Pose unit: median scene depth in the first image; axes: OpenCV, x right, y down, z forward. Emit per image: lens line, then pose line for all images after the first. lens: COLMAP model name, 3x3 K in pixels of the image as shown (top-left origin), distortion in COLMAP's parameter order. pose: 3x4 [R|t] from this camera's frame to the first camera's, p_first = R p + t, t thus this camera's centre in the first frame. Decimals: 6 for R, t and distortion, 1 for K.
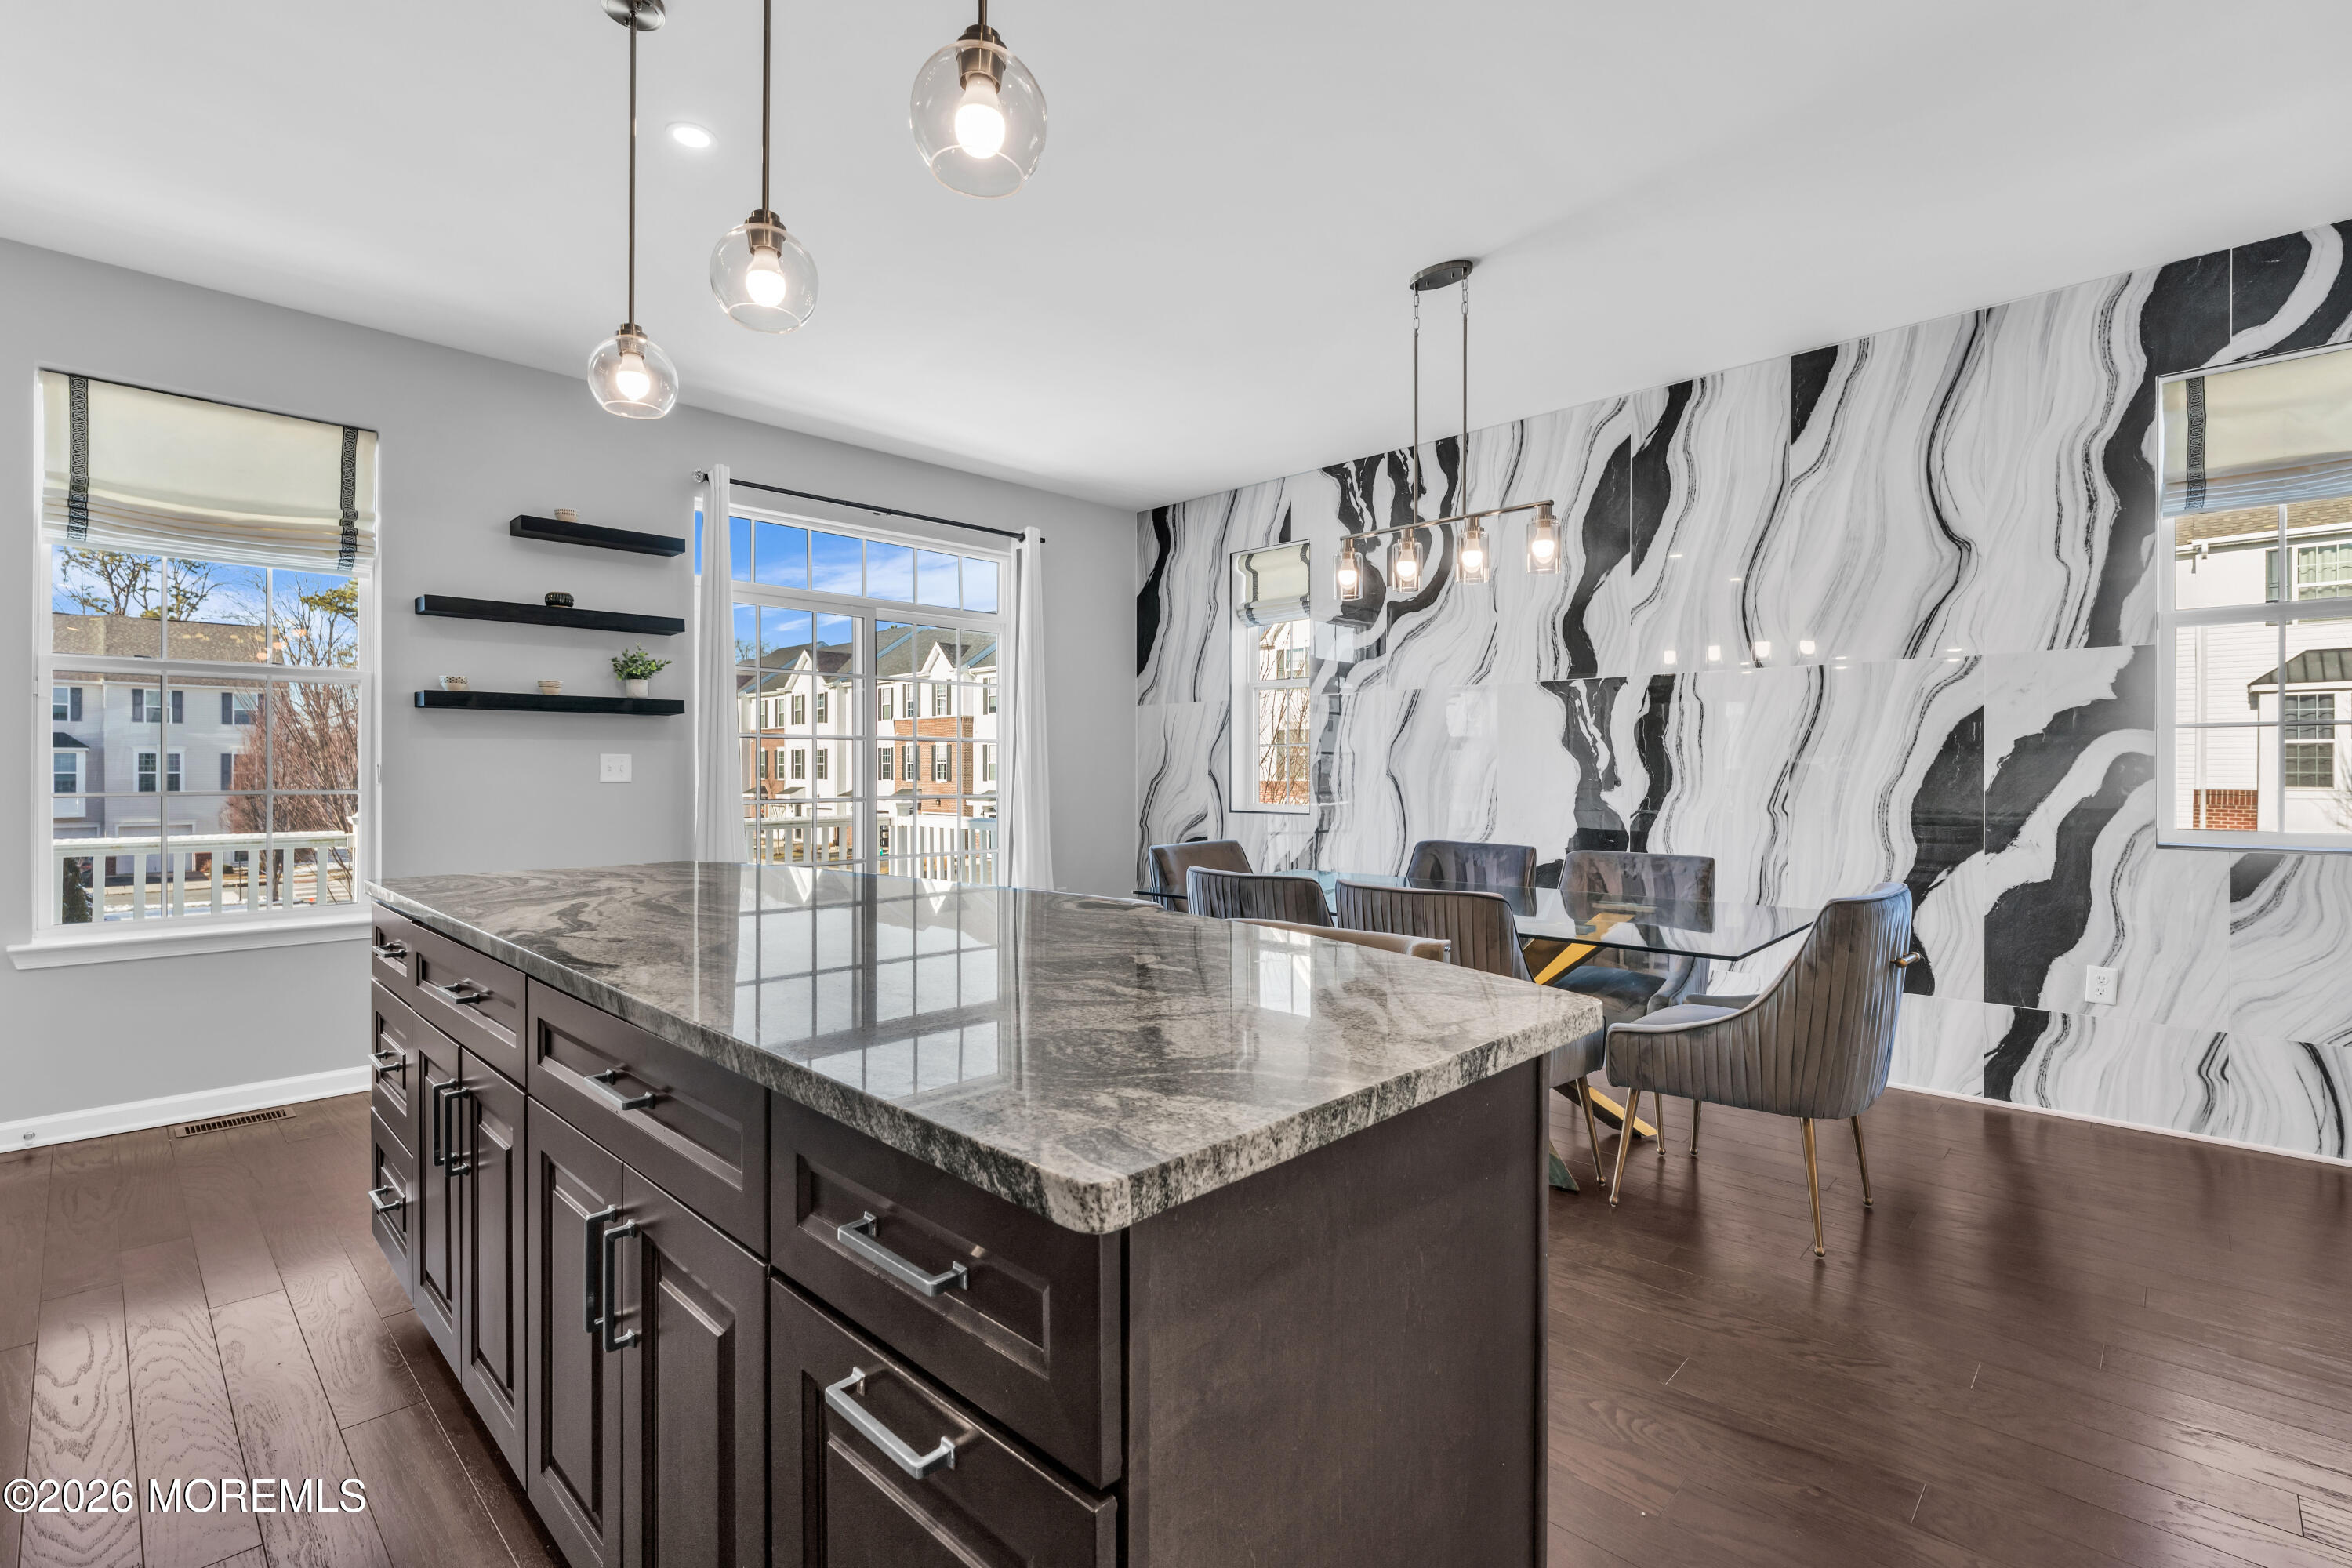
lens RADIAL K [[1059.2, 0, 1176.5], [0, 1059.2, 768.1], [0, 0, 1]] dist [-0.003238, 0.000647]
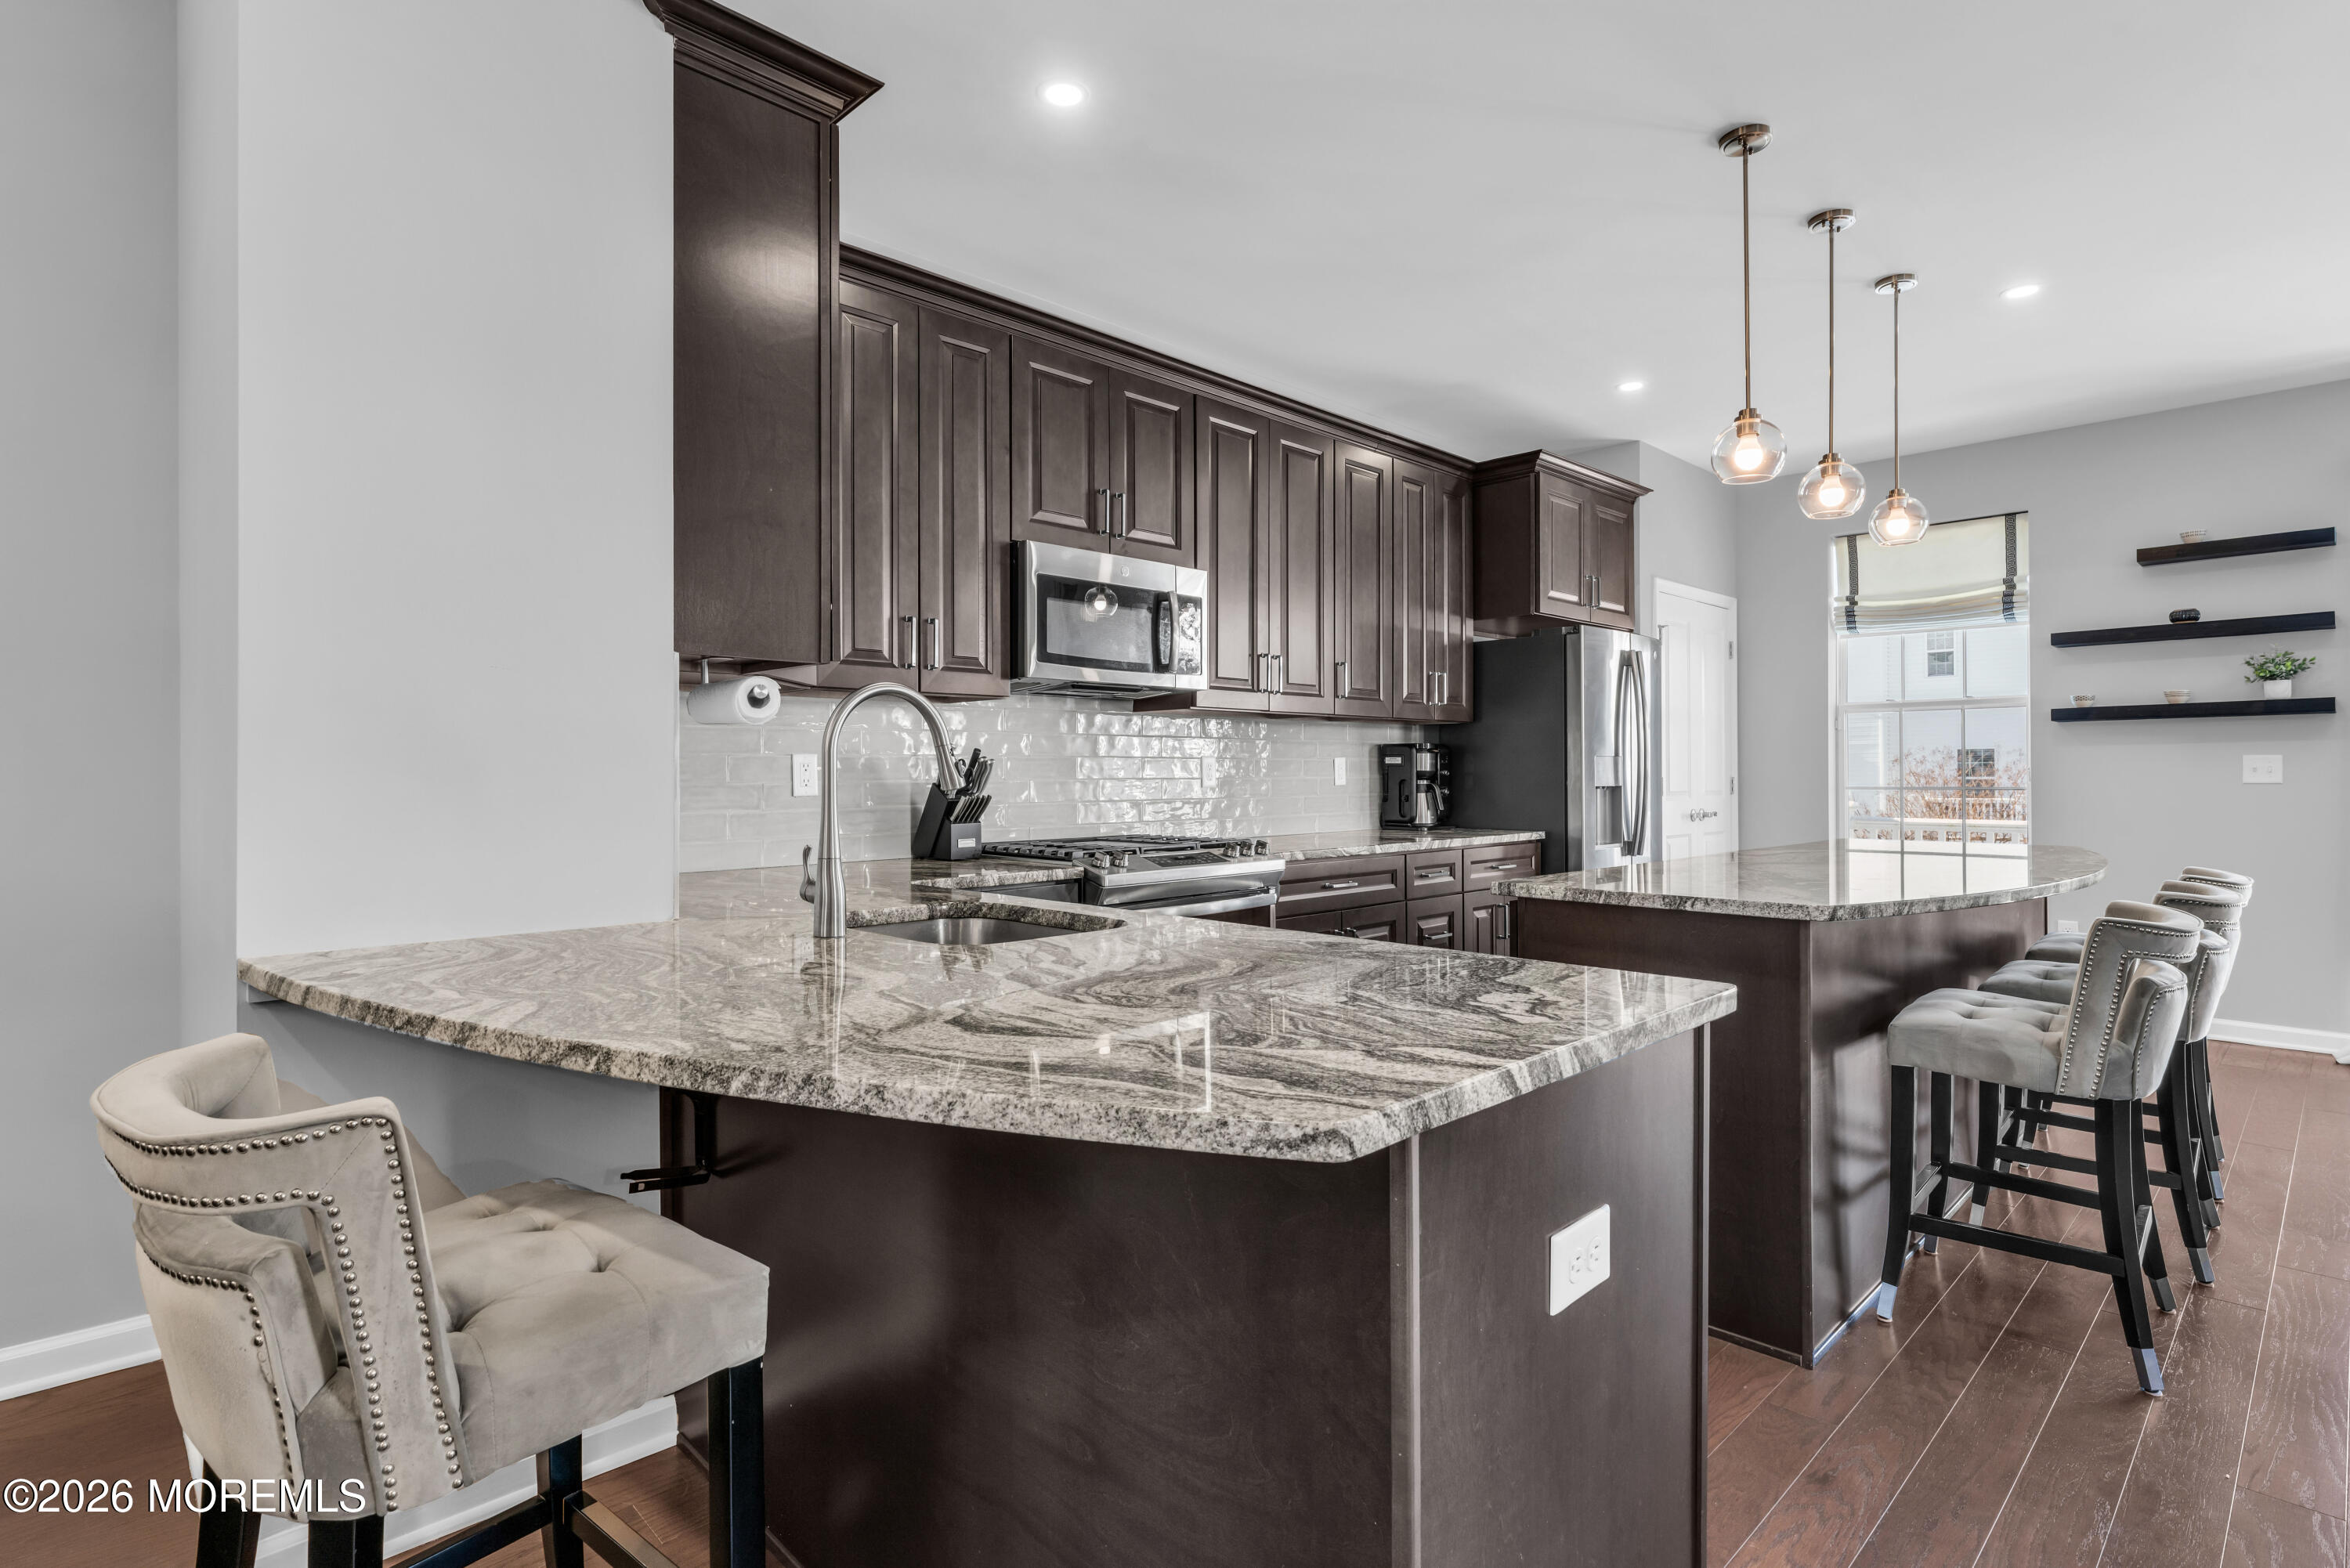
lens RADIAL K [[1165.3, 0, 1168.2], [0, 1165.3, 773.5], [0, 0, 1]] dist [-0.001652, 0.000146]
pose [[-0.036159, -0.002261, -0.999343, 0.624014], [0.008280, 0.999962, -0.002562, -0.001505], [0.999312, -0.008367, -0.036139, -0.006731]]
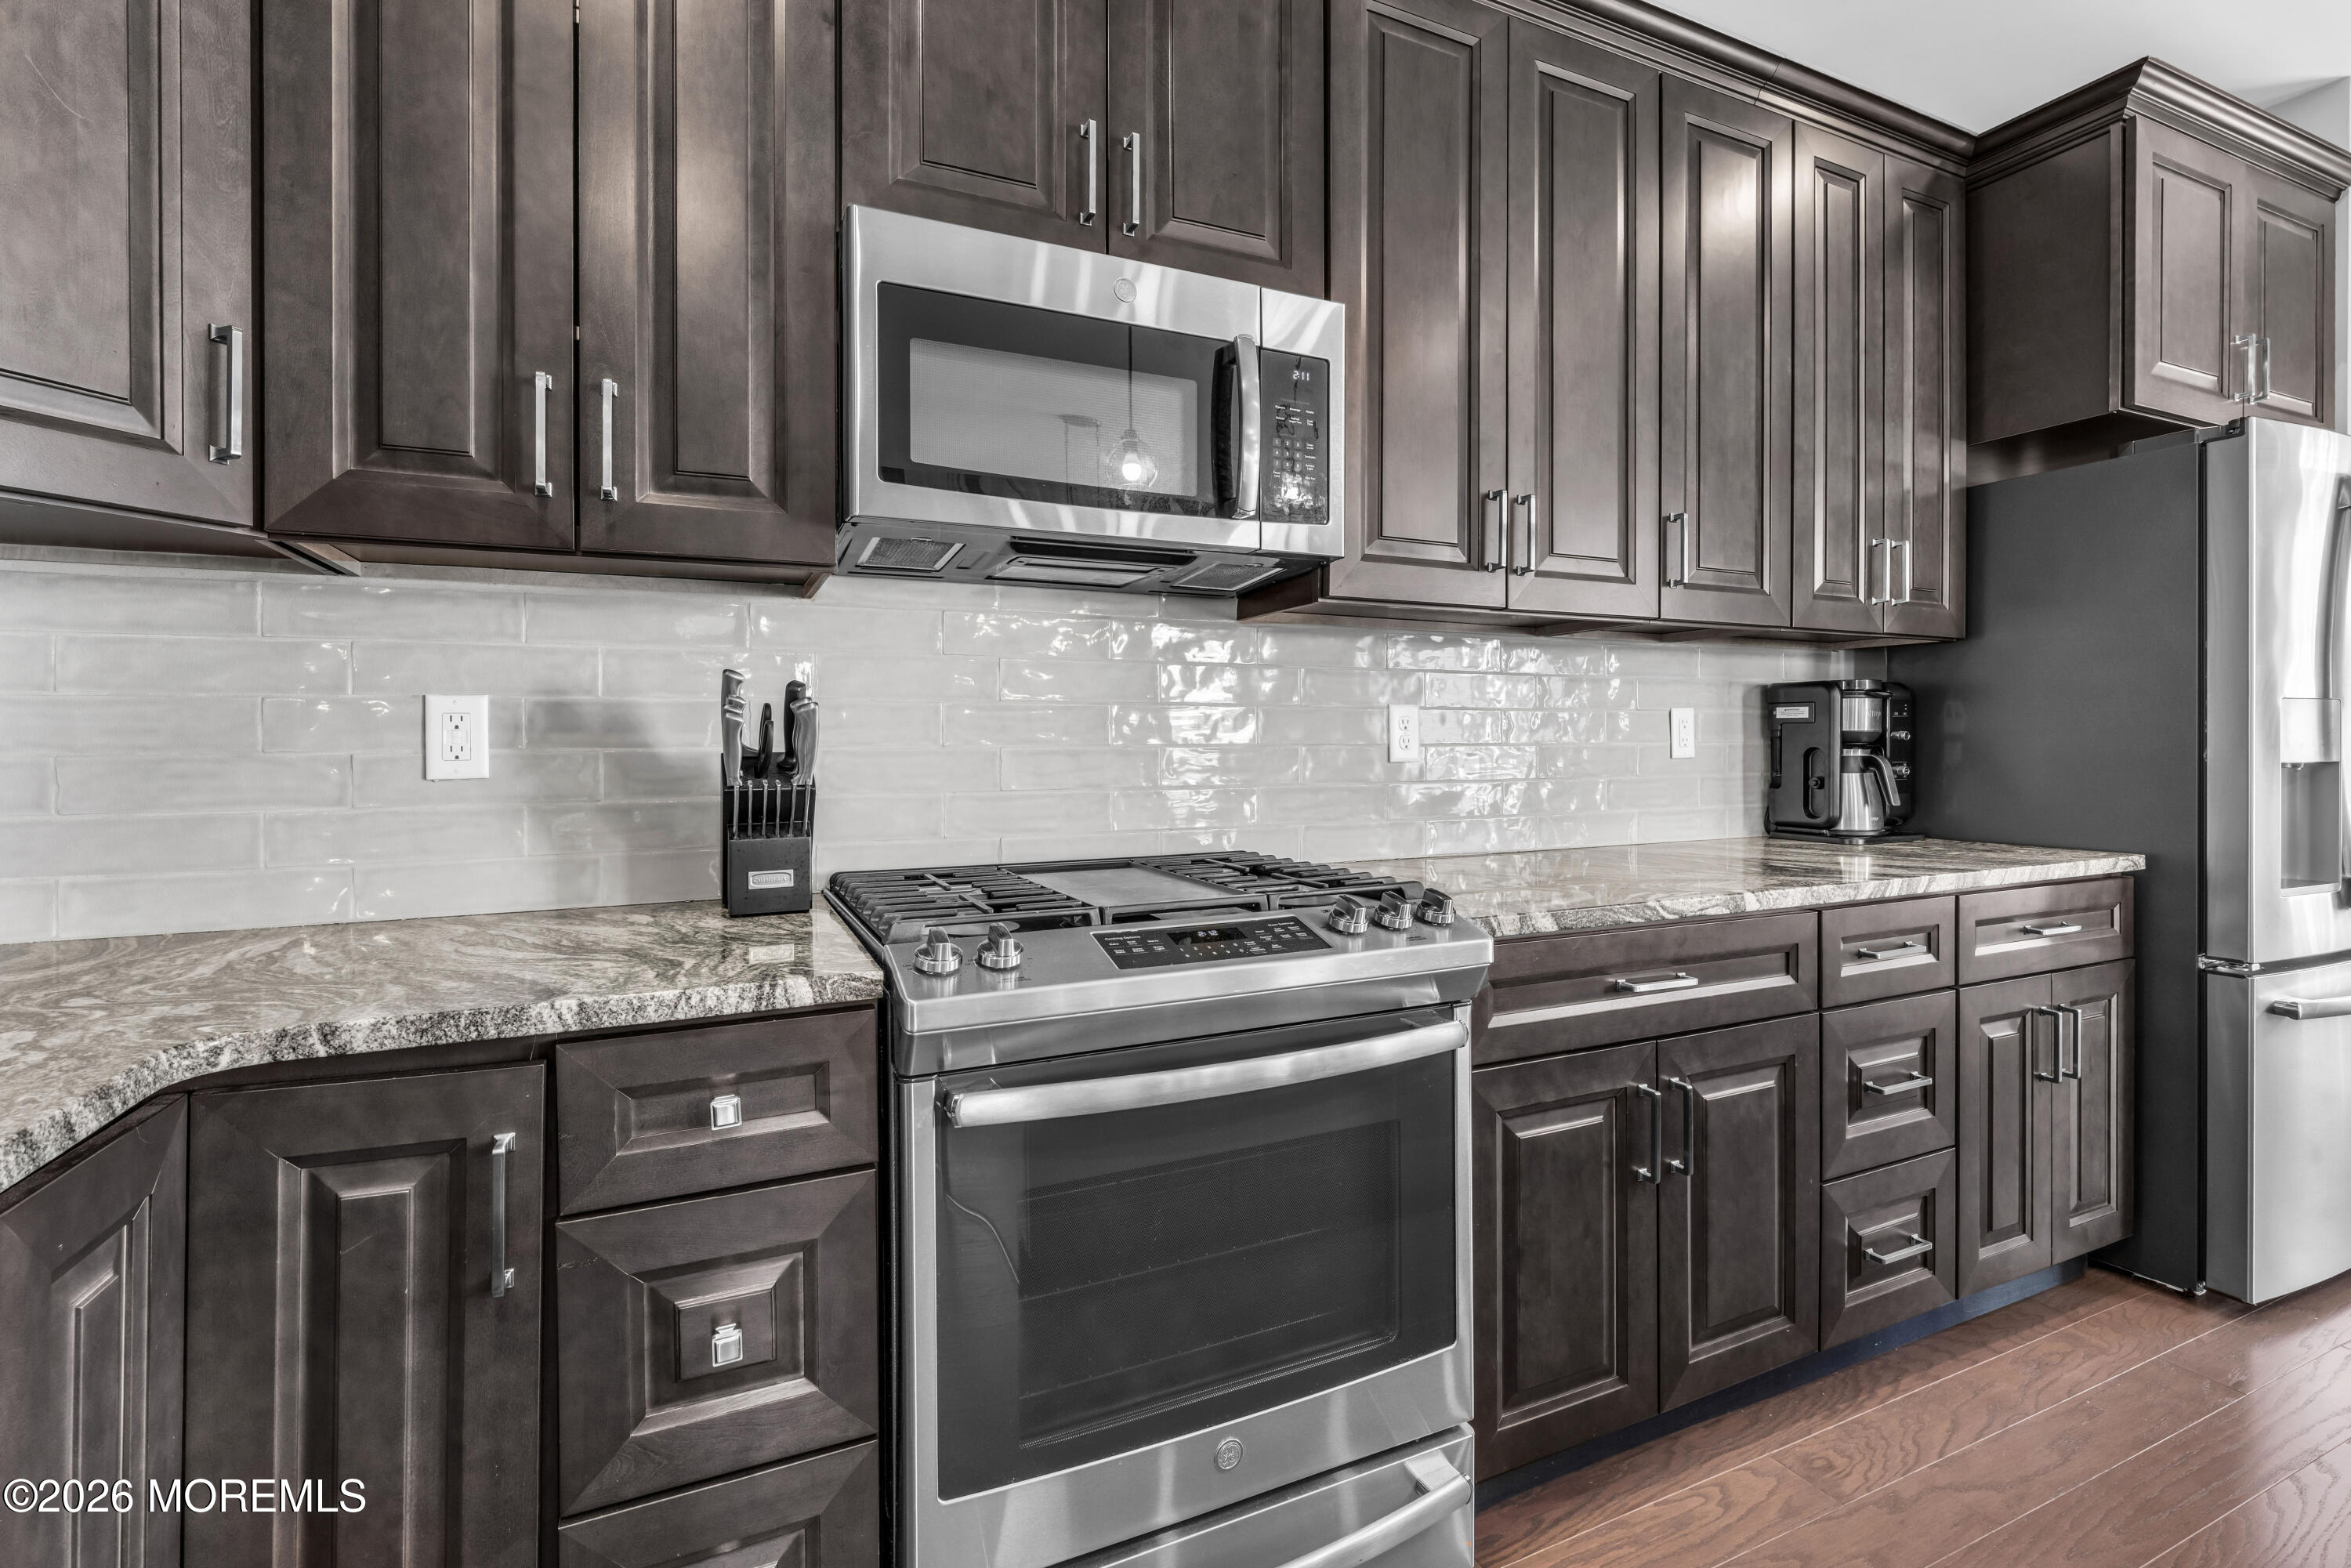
lens RADIAL K [[1058.7, 0, 1177.3], [0, 1058.7, 749.5], [0, 0, 1]] dist [-0.003238, 0.000647]
pose [[-0.365715, 0.005519, -0.930711, 0.116181], [0.007225, 0.999969, 0.003091, 0.000363], [0.930699, -0.005594, -0.365743, 0.074172]]
